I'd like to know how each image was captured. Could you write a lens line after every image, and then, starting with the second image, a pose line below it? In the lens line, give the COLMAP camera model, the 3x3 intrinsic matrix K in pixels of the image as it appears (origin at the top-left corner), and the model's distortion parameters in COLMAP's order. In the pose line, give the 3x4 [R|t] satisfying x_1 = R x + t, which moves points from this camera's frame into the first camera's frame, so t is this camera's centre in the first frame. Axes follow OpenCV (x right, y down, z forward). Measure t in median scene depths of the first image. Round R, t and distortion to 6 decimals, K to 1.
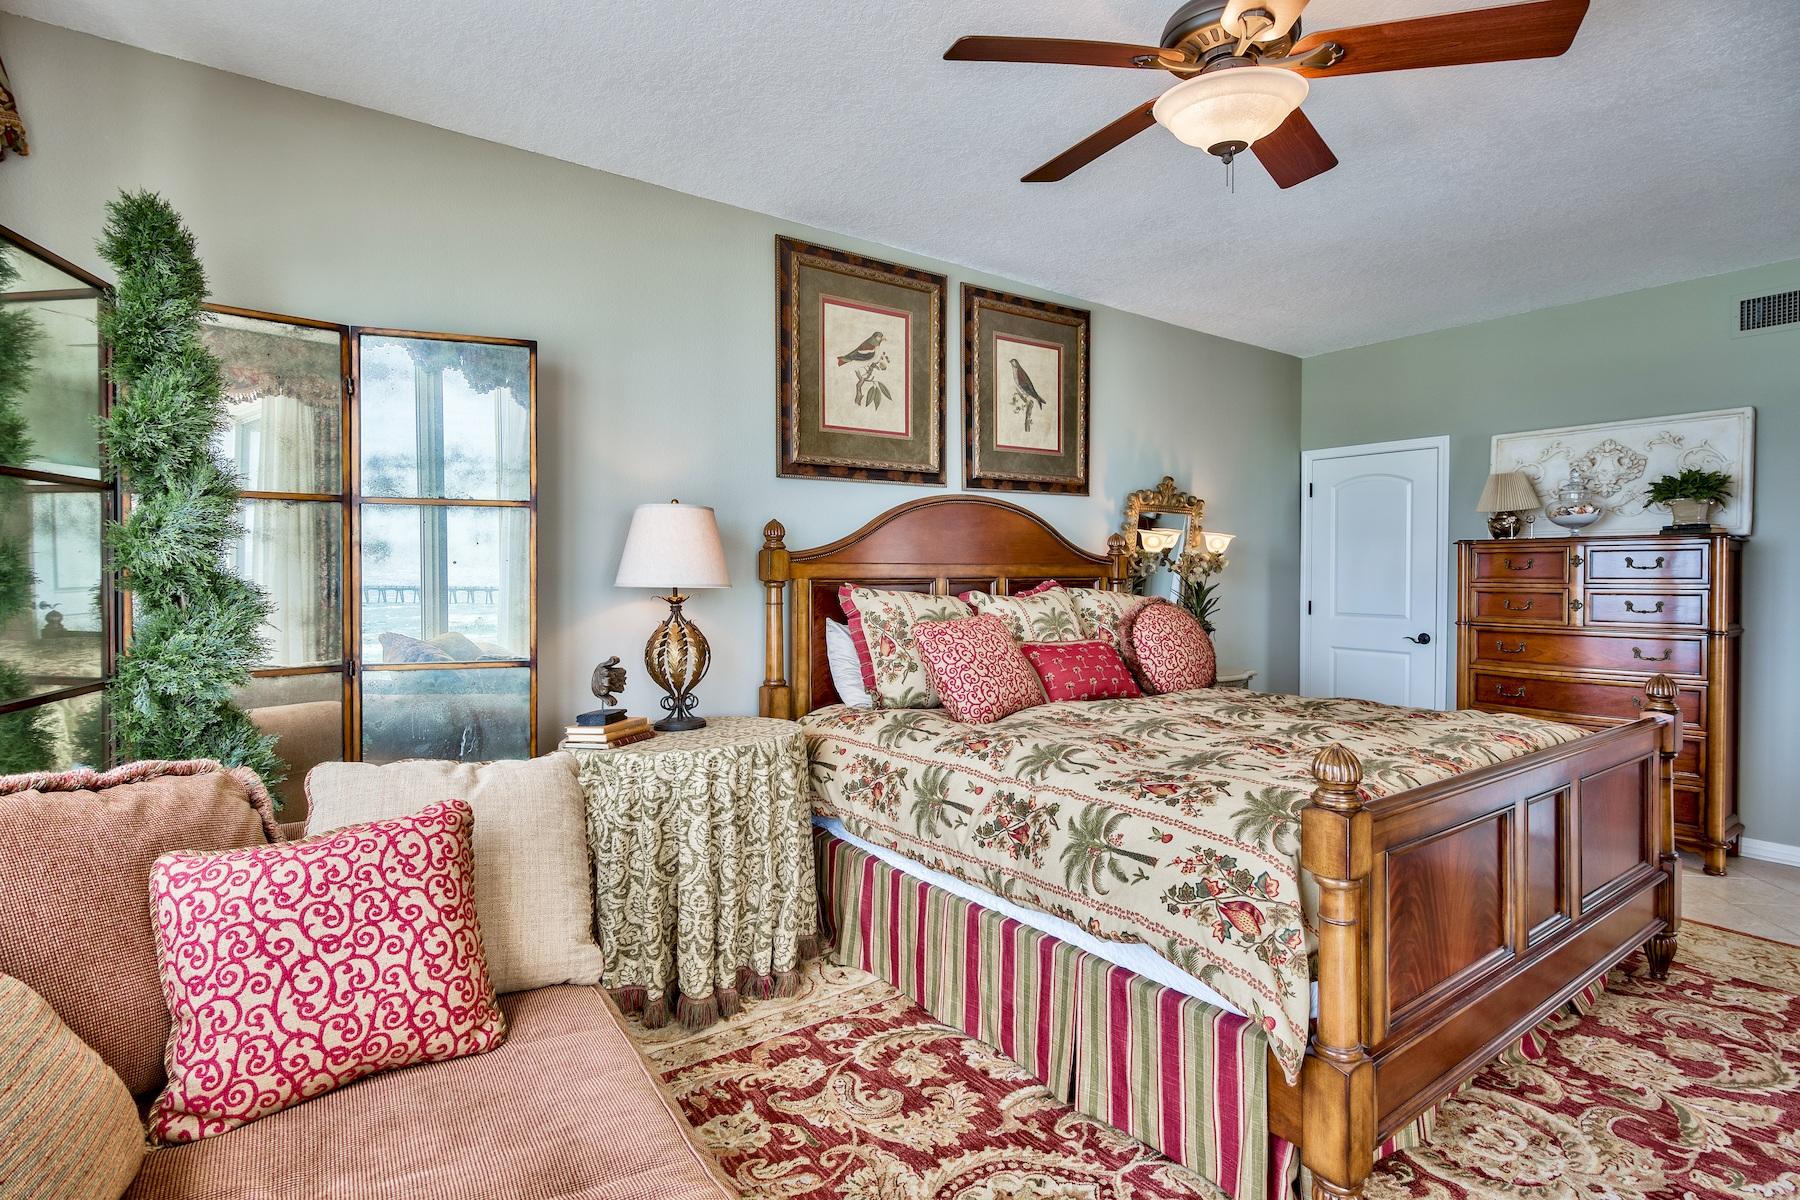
lens RADIAL K [[884.1, 0, 892.8], [0, 884.1, 578.2], [0, 0, 1]] dist [0.017947, -0.000845]
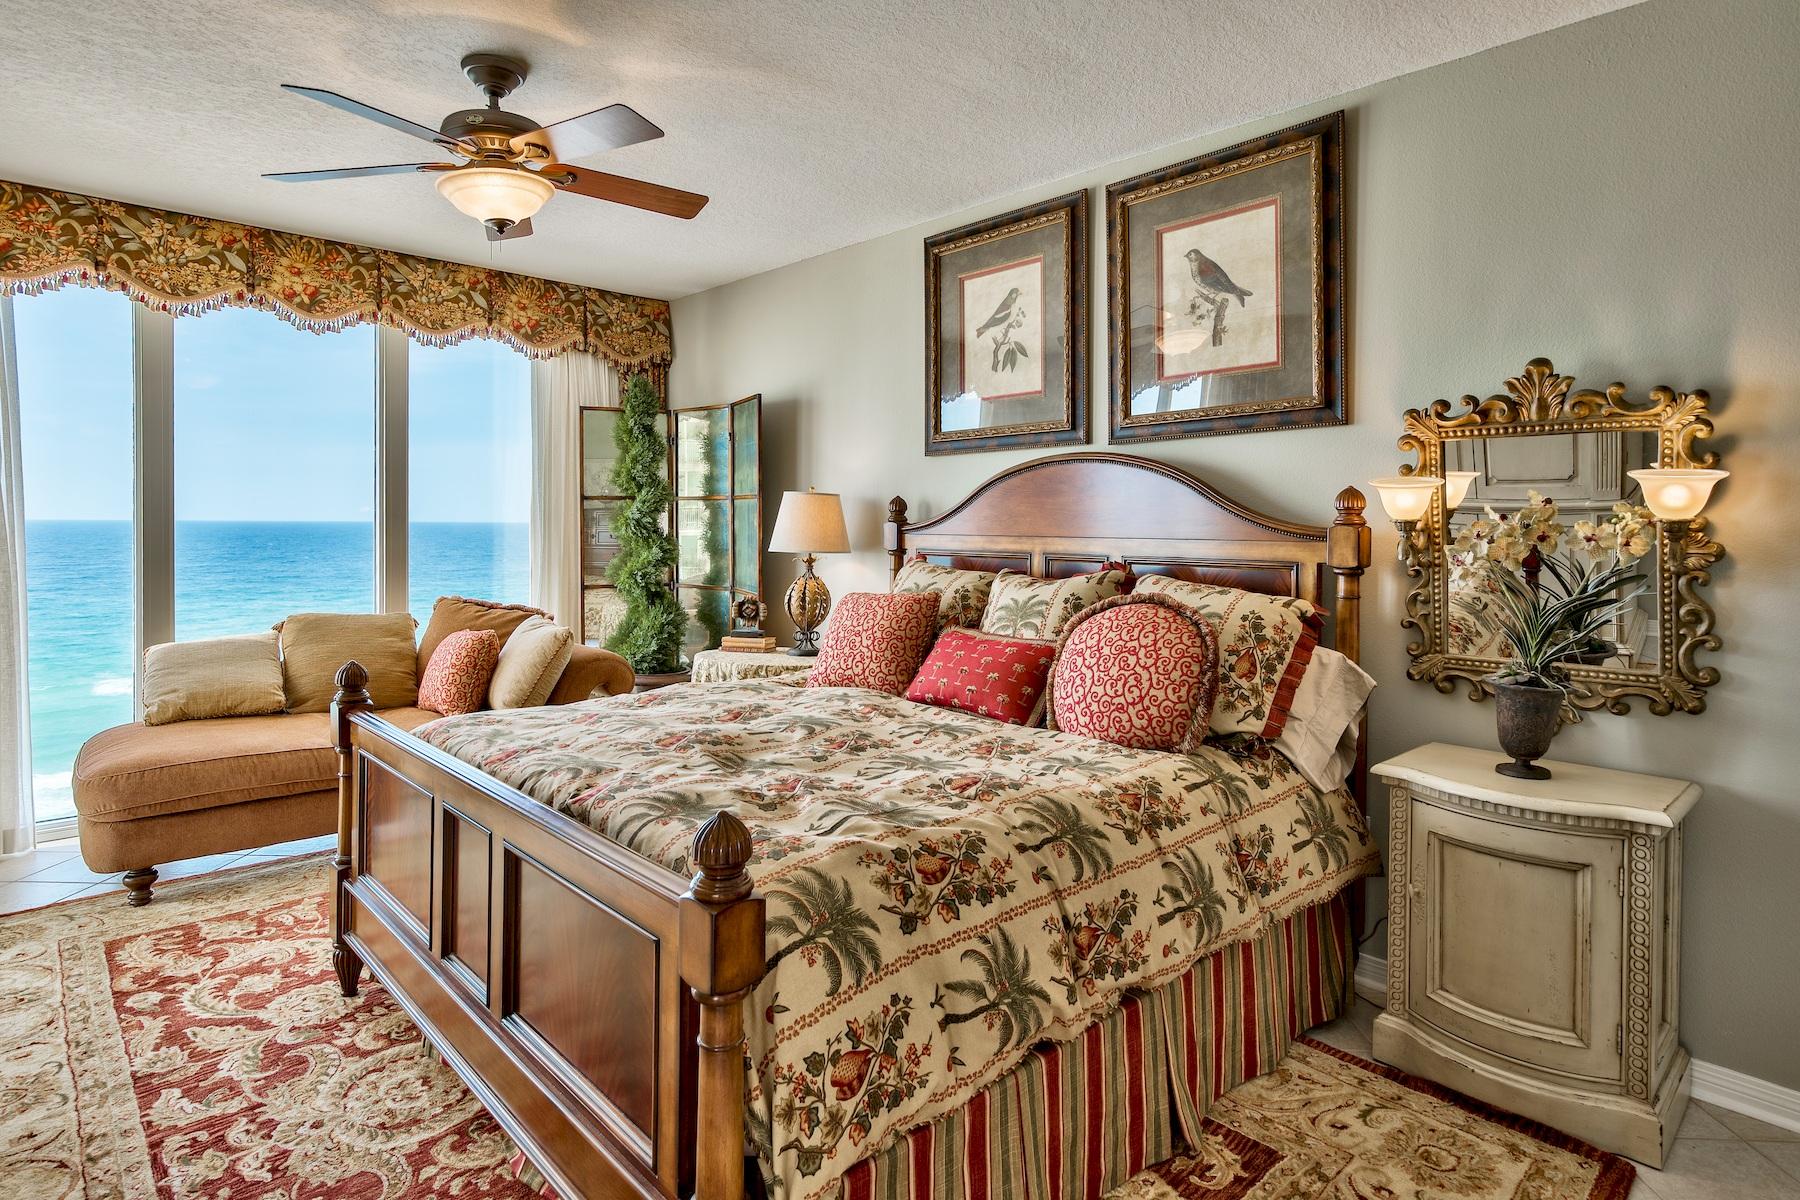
lens RADIAL K [[968.2, 0, 898.4], [0, 968.2, 530.6], [0, 0, 1]] dist [0.010719, -0.001034]
pose [[0.129954, 0.010232, -0.991467, 1.485850], [-0.012257, 0.999887, 0.008712, -0.043200], [0.991444, 0.011020, 0.130064, 1.121207]]
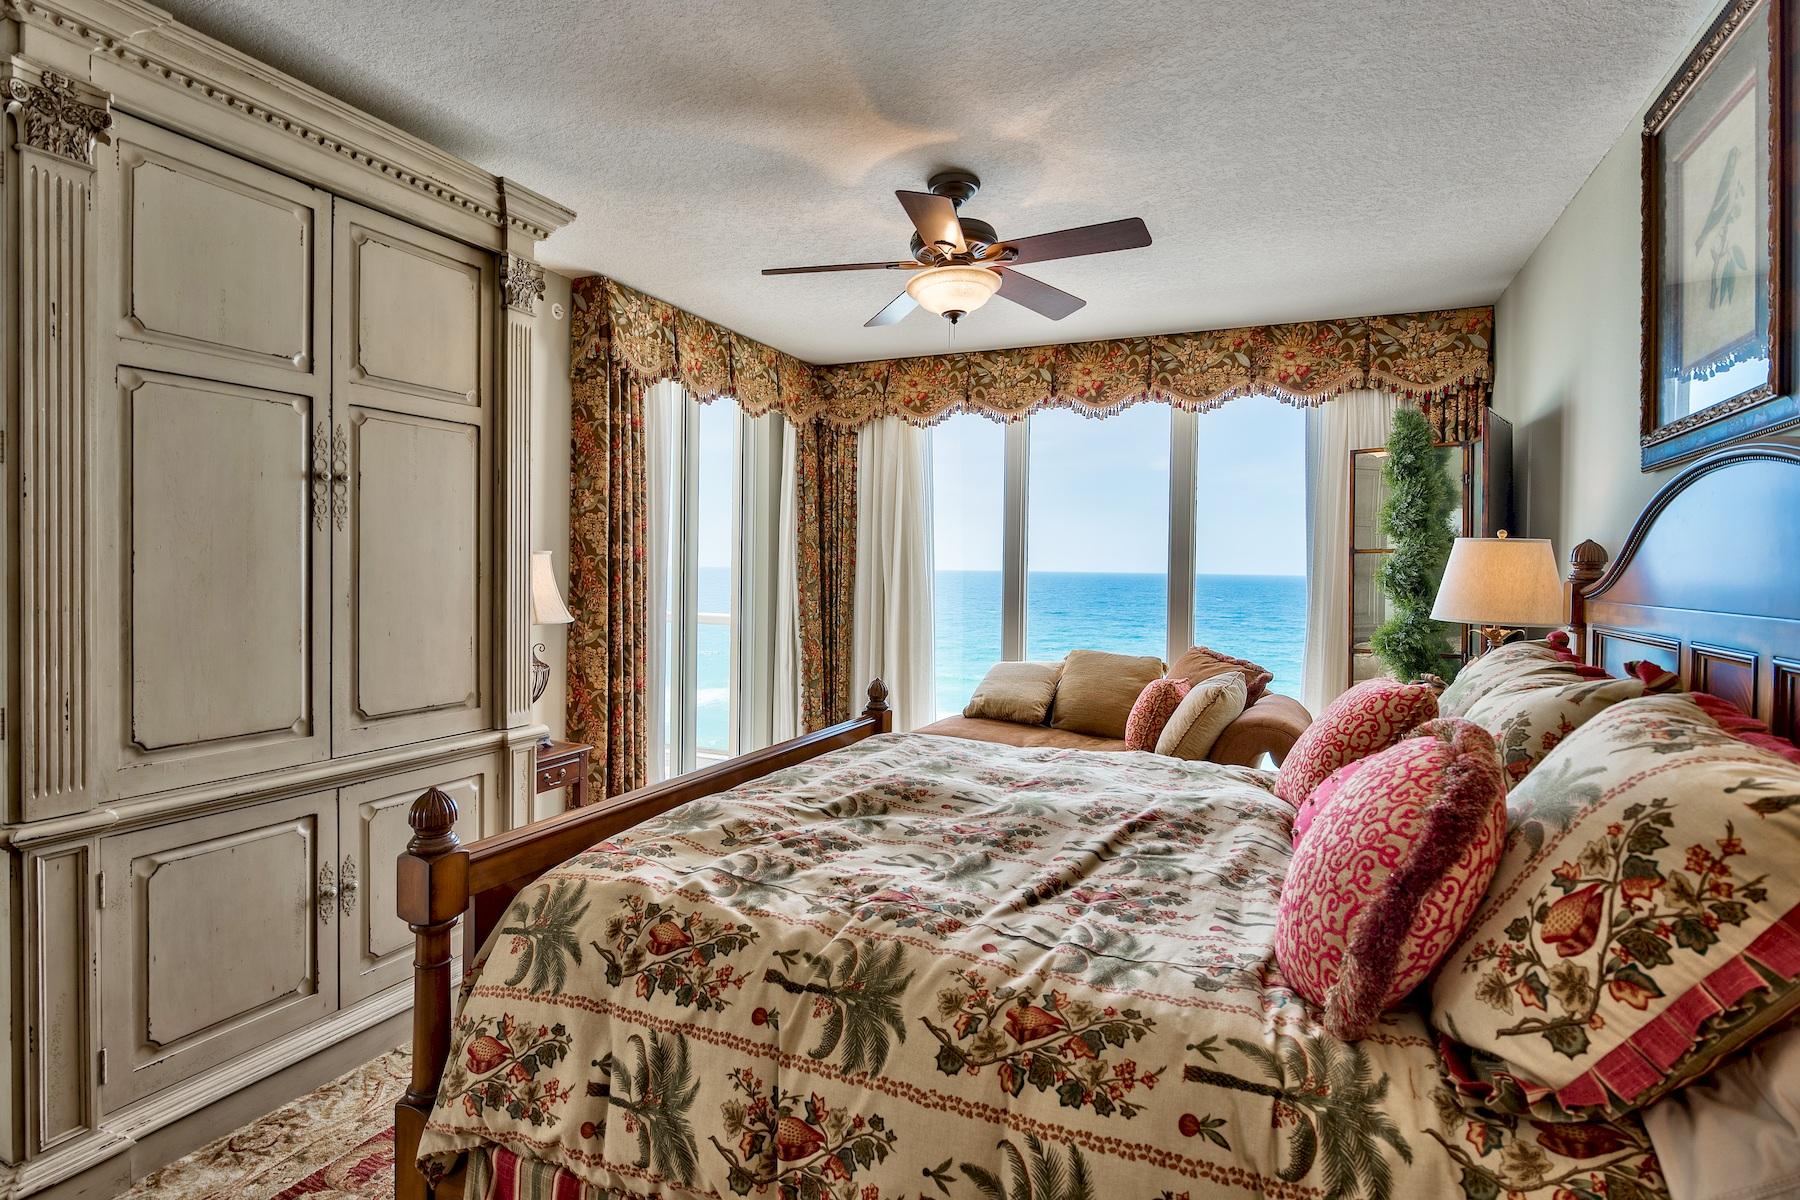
lens RADIAL K [[911.4, 0, 899.4], [0, 911.4, 586.4], [0, 0, 1]] dist [-0.001495, 0.000323]
pose [[-0.869097, -0.003275, -0.494631, 0.952851], [-0.018245, 0.999510, 0.025441, -0.048490], [0.494305, 0.031136, -0.868731, 1.856450]]
